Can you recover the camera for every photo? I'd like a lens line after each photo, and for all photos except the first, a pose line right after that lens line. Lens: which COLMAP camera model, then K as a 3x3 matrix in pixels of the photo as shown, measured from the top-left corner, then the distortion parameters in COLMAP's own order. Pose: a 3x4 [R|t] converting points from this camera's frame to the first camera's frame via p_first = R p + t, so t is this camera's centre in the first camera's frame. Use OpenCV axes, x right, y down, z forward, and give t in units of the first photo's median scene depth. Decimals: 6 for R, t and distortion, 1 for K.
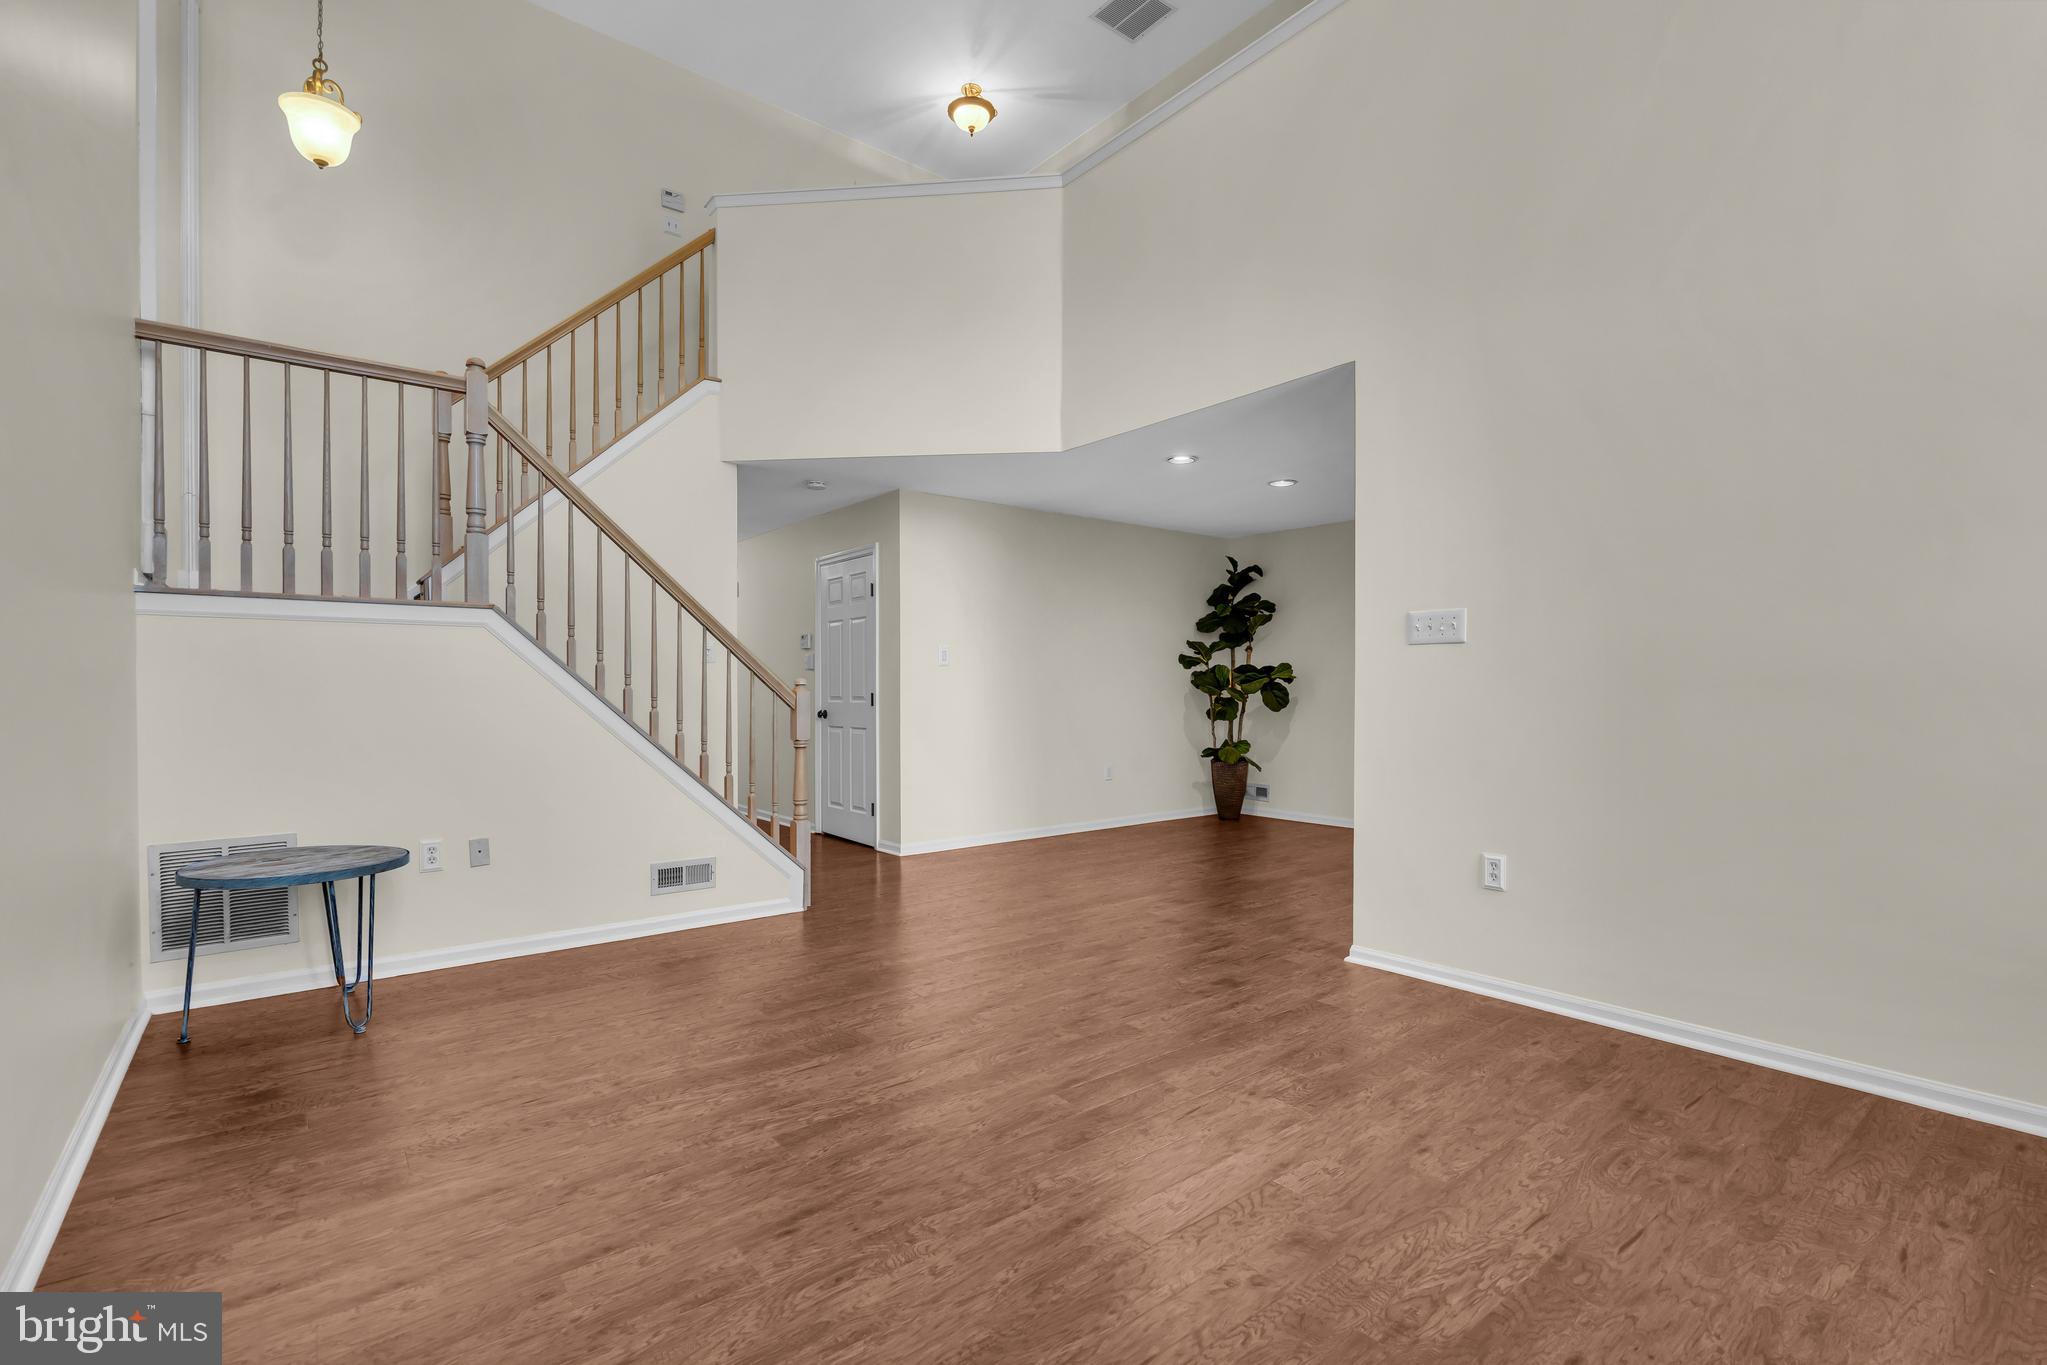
lens RADIAL K [[919.0, 0, 1025.3], [0, 919.0, 695.8], [0, 0, 1]] dist [-0.006562, 0.001681]
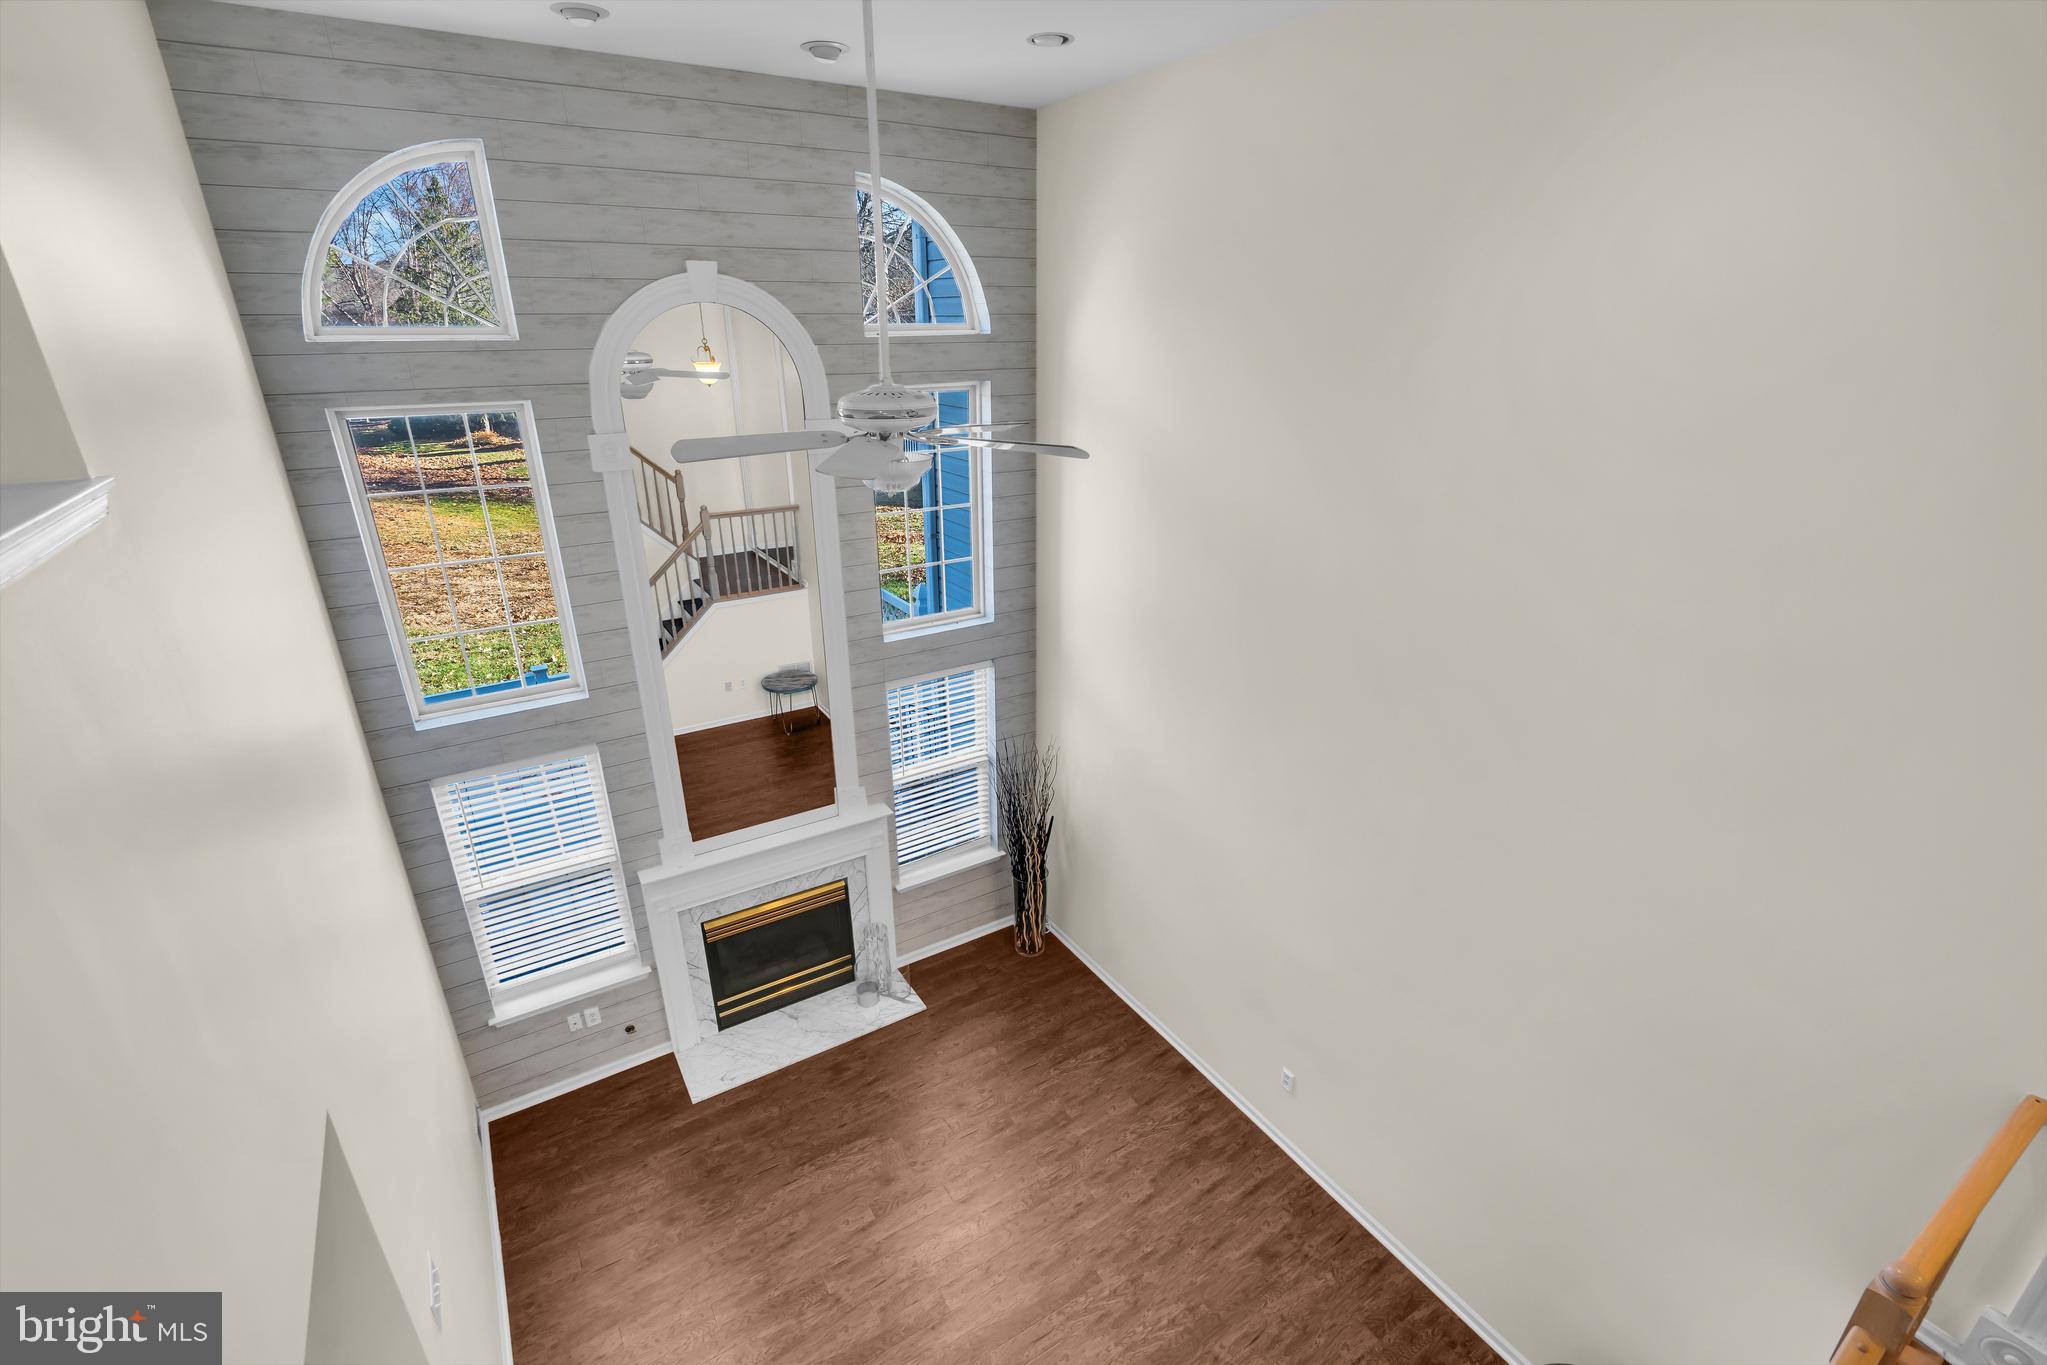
lens RADIAL K [[919.0, 0, 1023.3], [0, 919.0, 690.9], [0, 0, 1]] dist [-0.006562, 0.001681]
pose [[-0.993158, -0.041868, 0.109017, -0.225558], [0.003148, 0.923583, 0.383385, -1.208360], [-0.116738, 0.381105, -0.917132, 1.967524]]
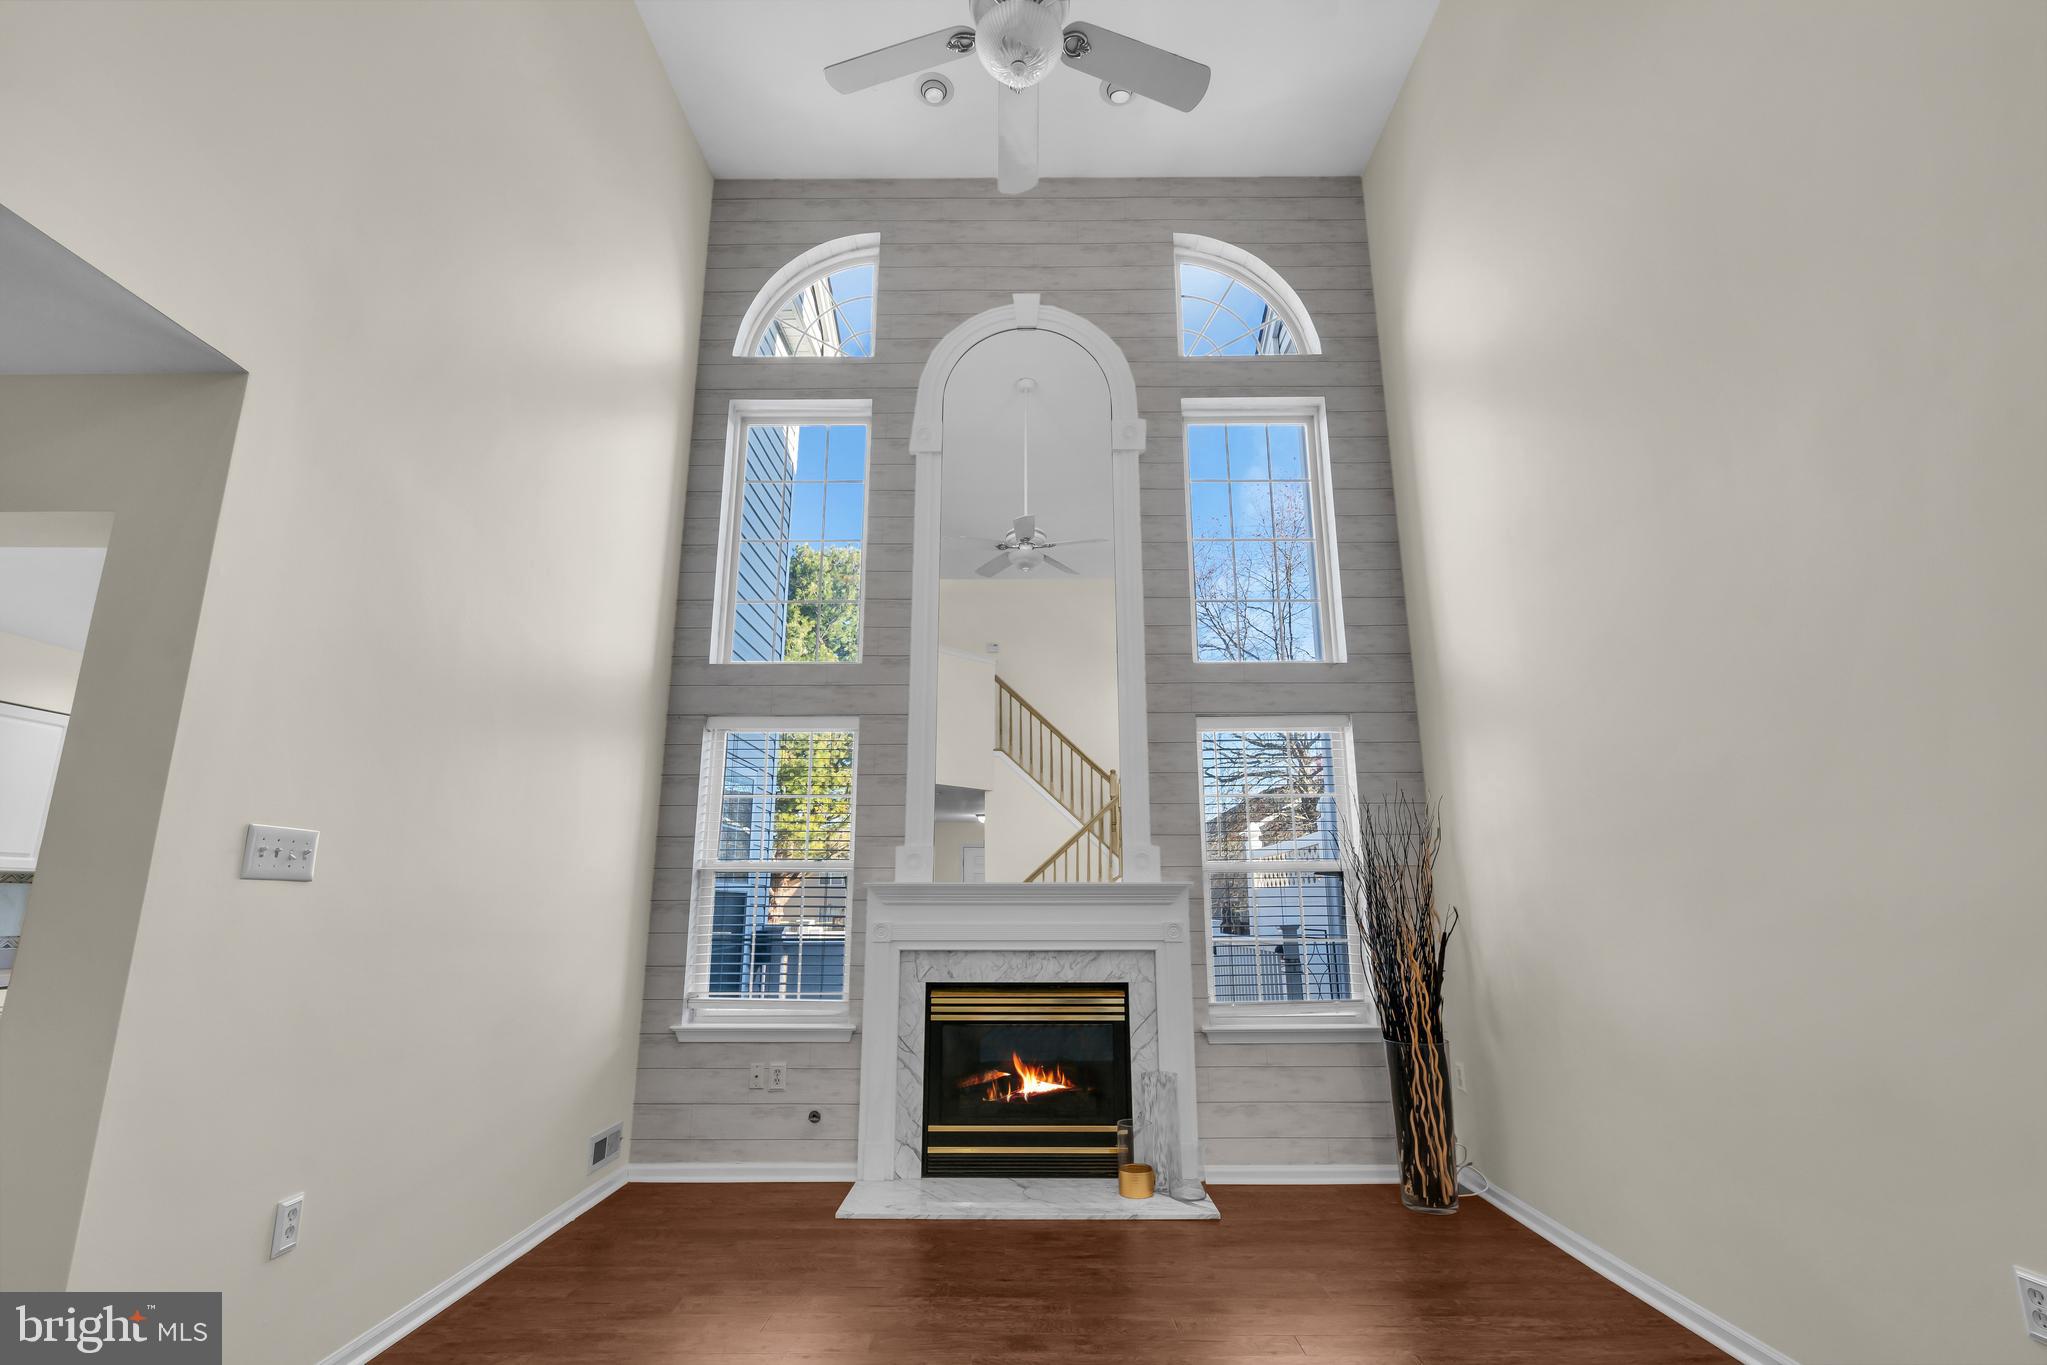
lens RADIAL K [[919.0, 0, 1023.1], [0, 919.0, 693.8], [0, 0, 1]] dist [-0.006562, 0.001681]
pose [[-0.776361, 0.143584, 0.613716, -0.487755], [0.004968, 0.975070, -0.221842, -0.050141], [-0.630269, -0.169181, -0.757719, 1.536439]]
